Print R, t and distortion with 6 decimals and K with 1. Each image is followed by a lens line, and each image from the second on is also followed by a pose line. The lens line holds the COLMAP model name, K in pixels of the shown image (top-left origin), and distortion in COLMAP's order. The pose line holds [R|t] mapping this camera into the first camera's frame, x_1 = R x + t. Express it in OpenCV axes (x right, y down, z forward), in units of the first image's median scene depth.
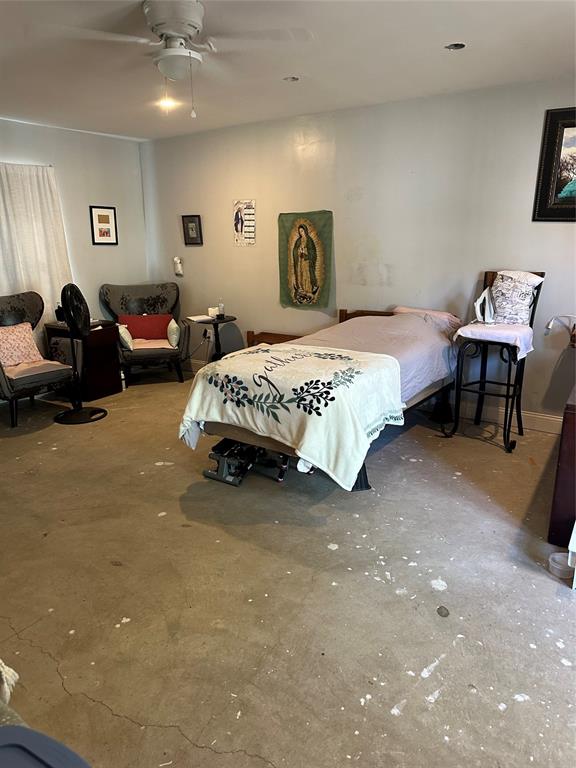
lens RADIAL K [[538.5, 0, 289.1], [0, 538.5, 383.5], [0, 0, 1]] dist [-0.001092, -0.001415]
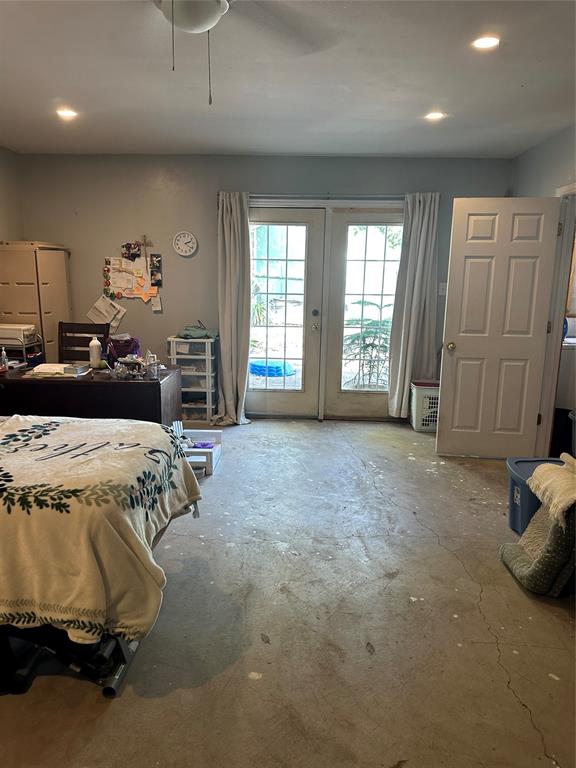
lens RADIAL K [[538.5, 0, 289.7], [0, 538.5, 382.7], [0, 0, 1]] dist [-0.001092, -0.001415]
pose [[-0.522133, -0.187492, 0.832000, -0.891031], [0.203369, 0.920025, 0.334955, -0.368607], [-0.828262, 0.344094, -0.442245, 1.346309]]
